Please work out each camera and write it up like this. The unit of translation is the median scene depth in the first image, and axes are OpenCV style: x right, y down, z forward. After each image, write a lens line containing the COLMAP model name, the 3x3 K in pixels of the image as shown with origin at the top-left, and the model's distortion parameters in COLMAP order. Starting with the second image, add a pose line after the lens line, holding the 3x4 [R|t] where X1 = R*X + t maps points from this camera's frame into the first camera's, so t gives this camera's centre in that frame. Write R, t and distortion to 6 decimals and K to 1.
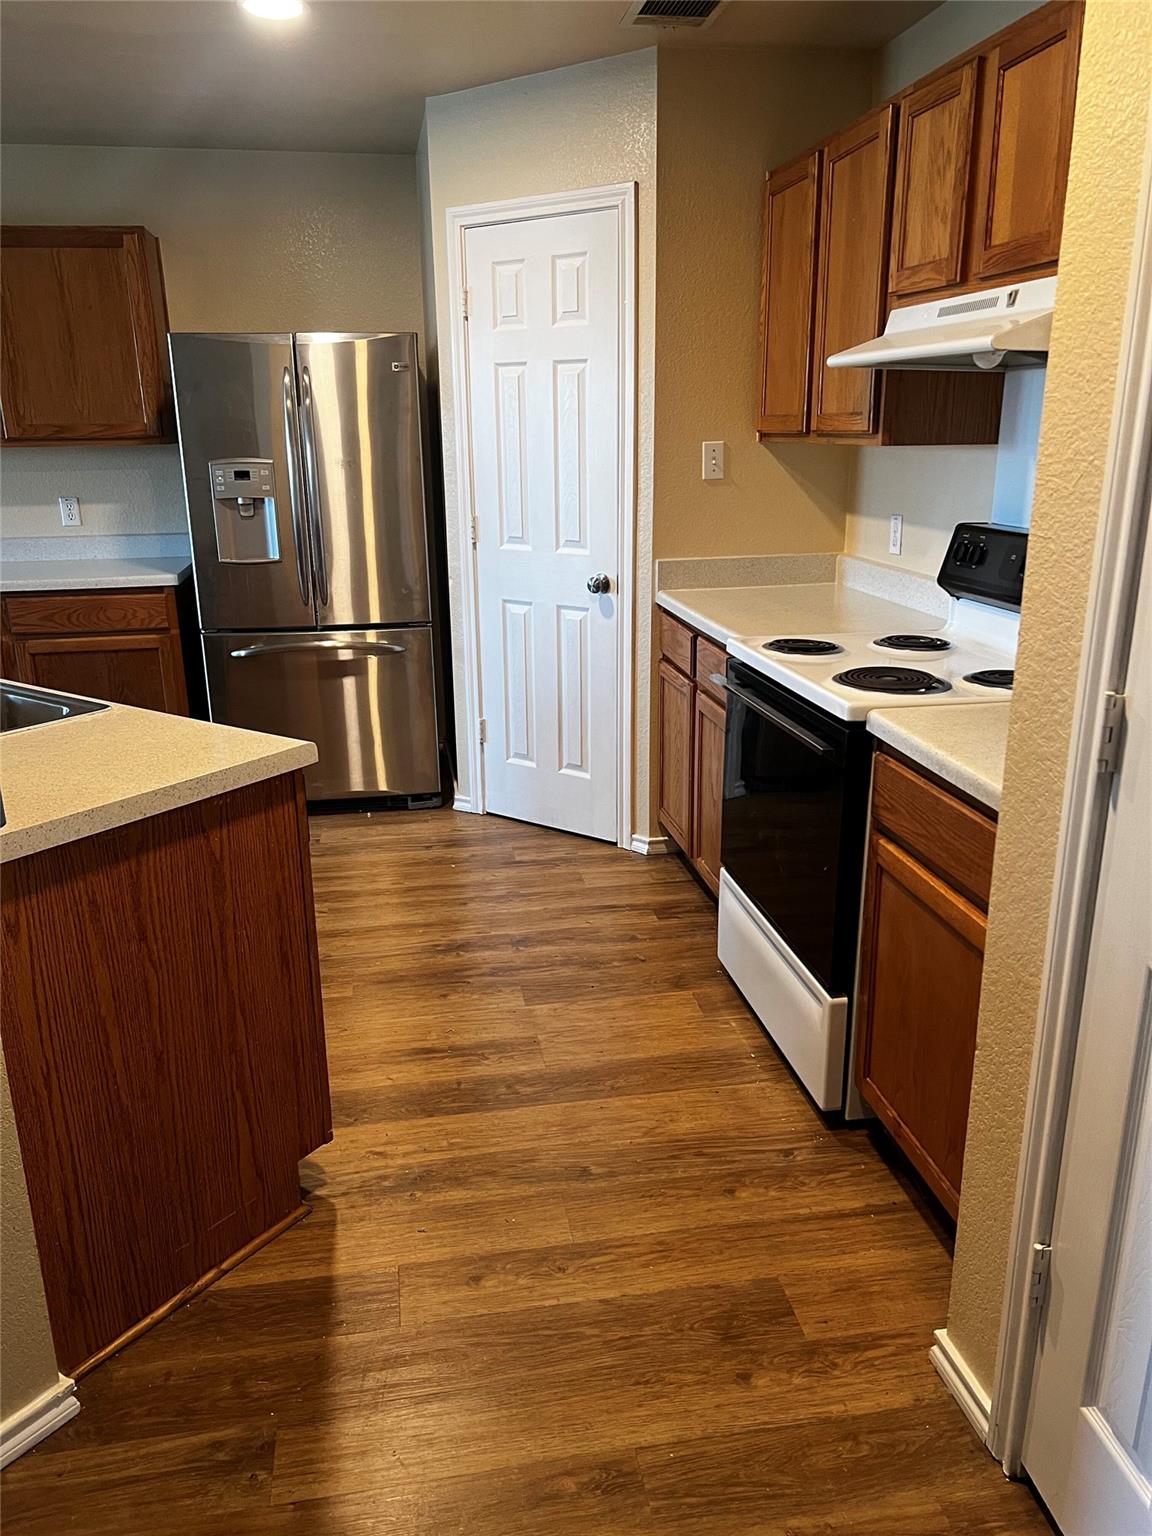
lens RADIAL K [[1147.3, 0, 570.6], [0, 1147.3, 769.5], [0, 0, 1]] dist [0.035166, -0.044108]
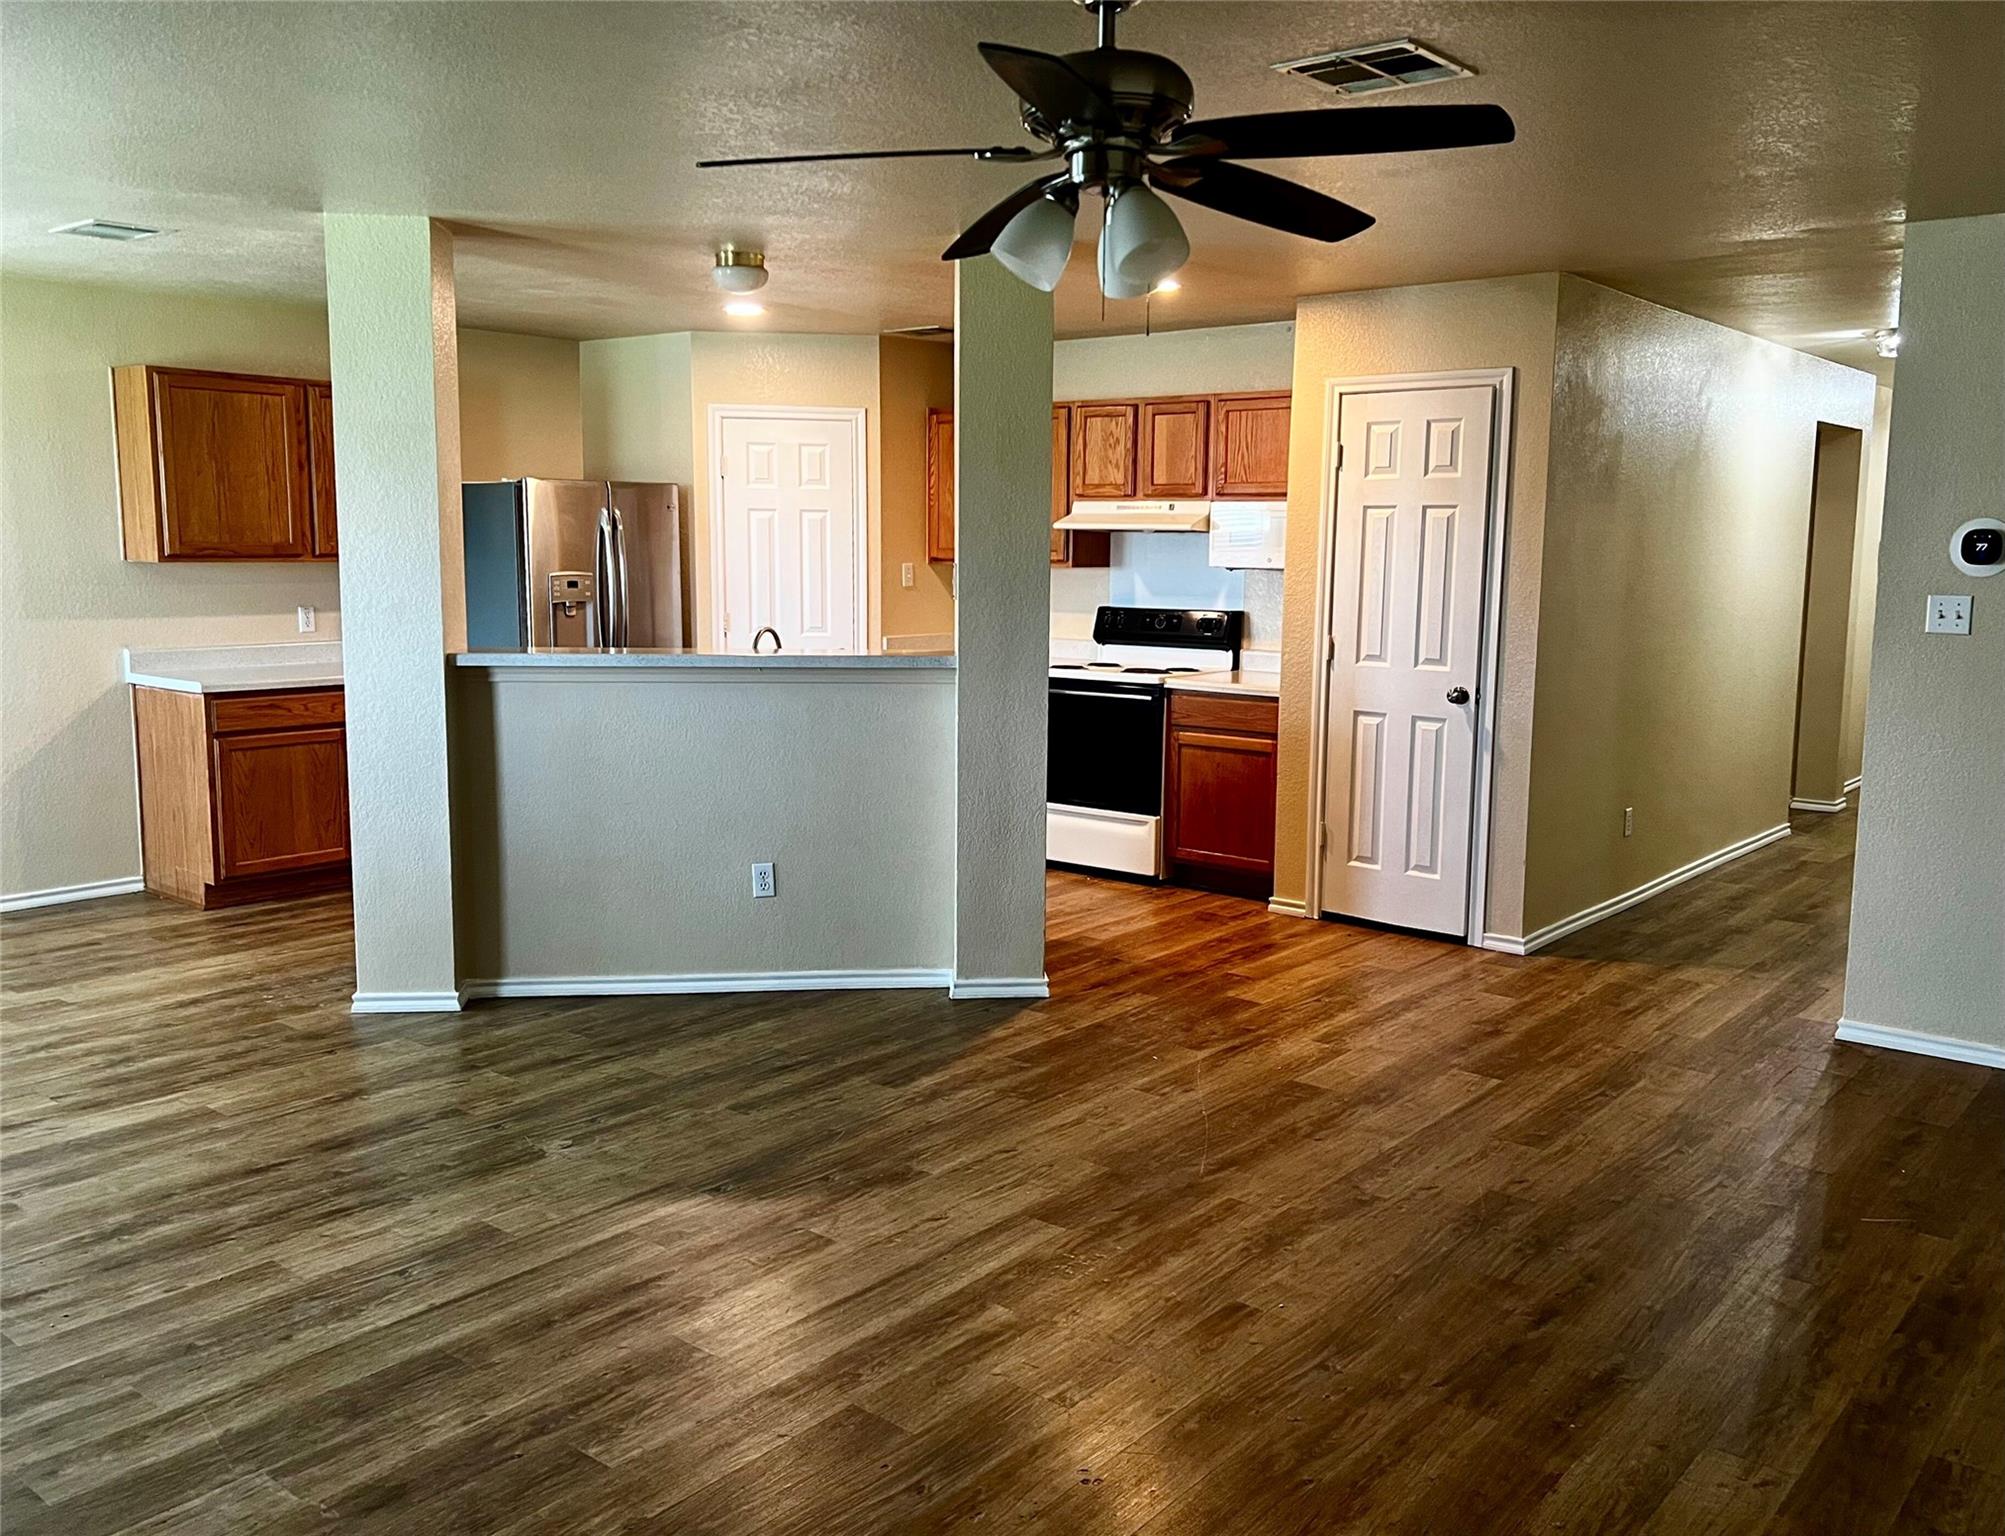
lens RADIAL K [[1665.2, 0, 1002.2], [0, 1665.2, 772.1], [0, 0, 1]] dist [-0.013737, -0.003525]
pose [[0.750261, -0.067284, 0.657709, -1.711992], [0.170182, 0.980940, -0.093780, 0.305195], [-0.638863, 0.182290, 0.747412, -0.973000]]
